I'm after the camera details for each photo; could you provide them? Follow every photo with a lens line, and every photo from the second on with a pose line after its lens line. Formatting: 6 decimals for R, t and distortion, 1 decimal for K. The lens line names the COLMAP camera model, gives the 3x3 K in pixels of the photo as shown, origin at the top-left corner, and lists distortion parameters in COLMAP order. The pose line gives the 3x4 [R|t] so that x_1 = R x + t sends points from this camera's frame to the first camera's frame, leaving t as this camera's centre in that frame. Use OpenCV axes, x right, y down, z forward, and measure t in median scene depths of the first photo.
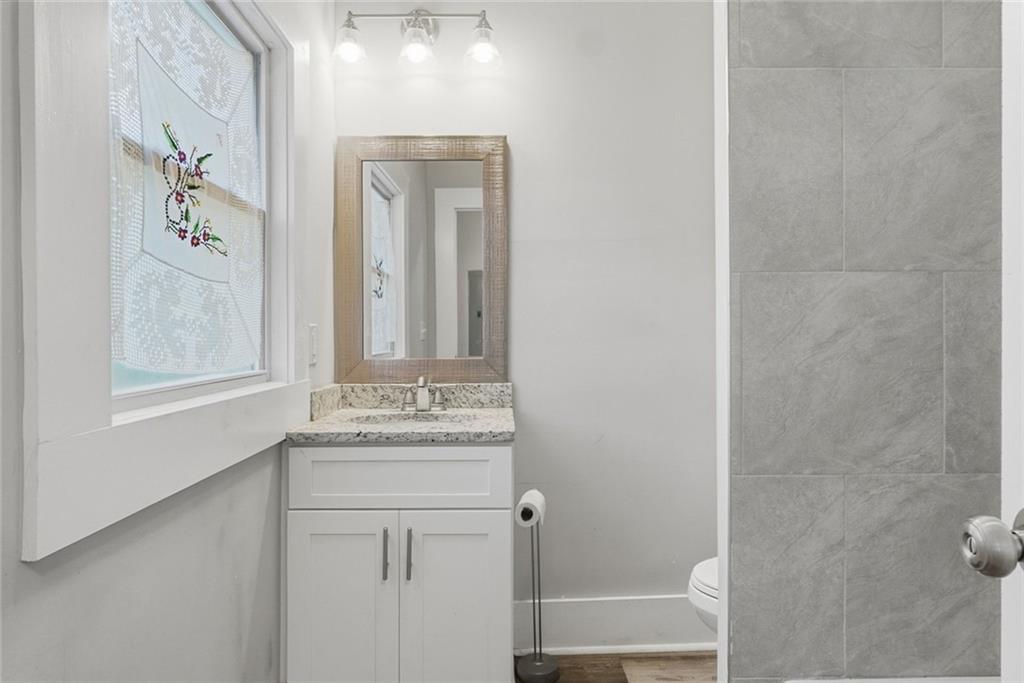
lens RADIAL K [[507.6, 0, 513.0], [0, 507.6, 340.1], [0, 0, 1]] dist [0.006191, 0.000055]
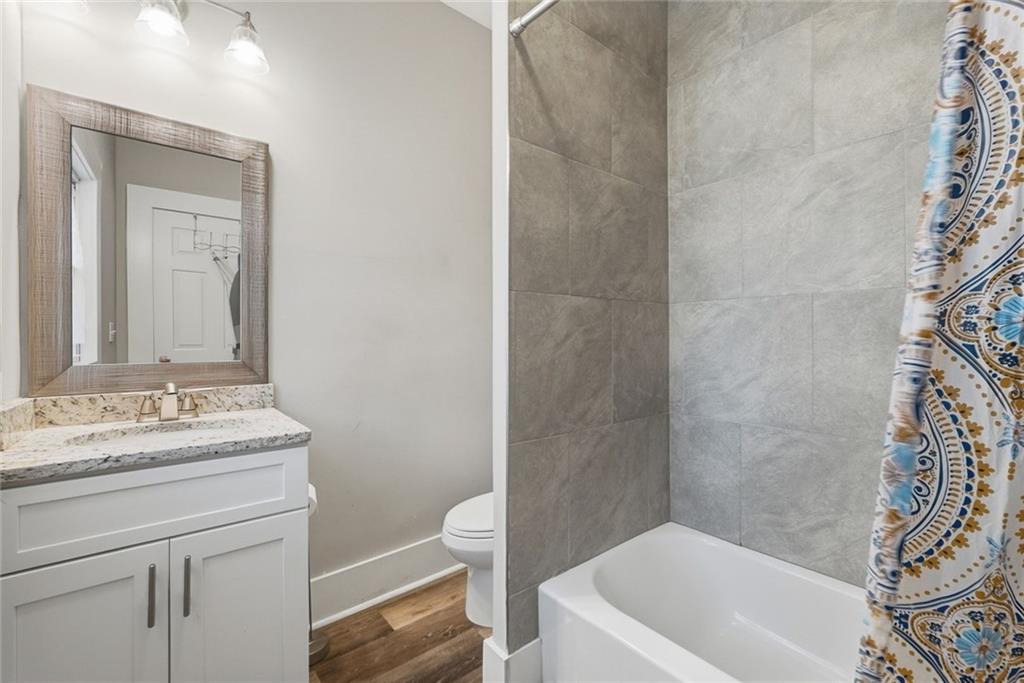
lens RADIAL K [[399.9, 0, 509.9], [0, 399.9, 341.6], [0, 0, 1]] dist [0.001846, 0.000784]
pose [[0.831189, -0.001308, 0.555989, -0.124393], [0.001793, 0.999998, -0.000327, -0.000384], [-0.555987, 0.001268, 0.831190, 0.113442]]
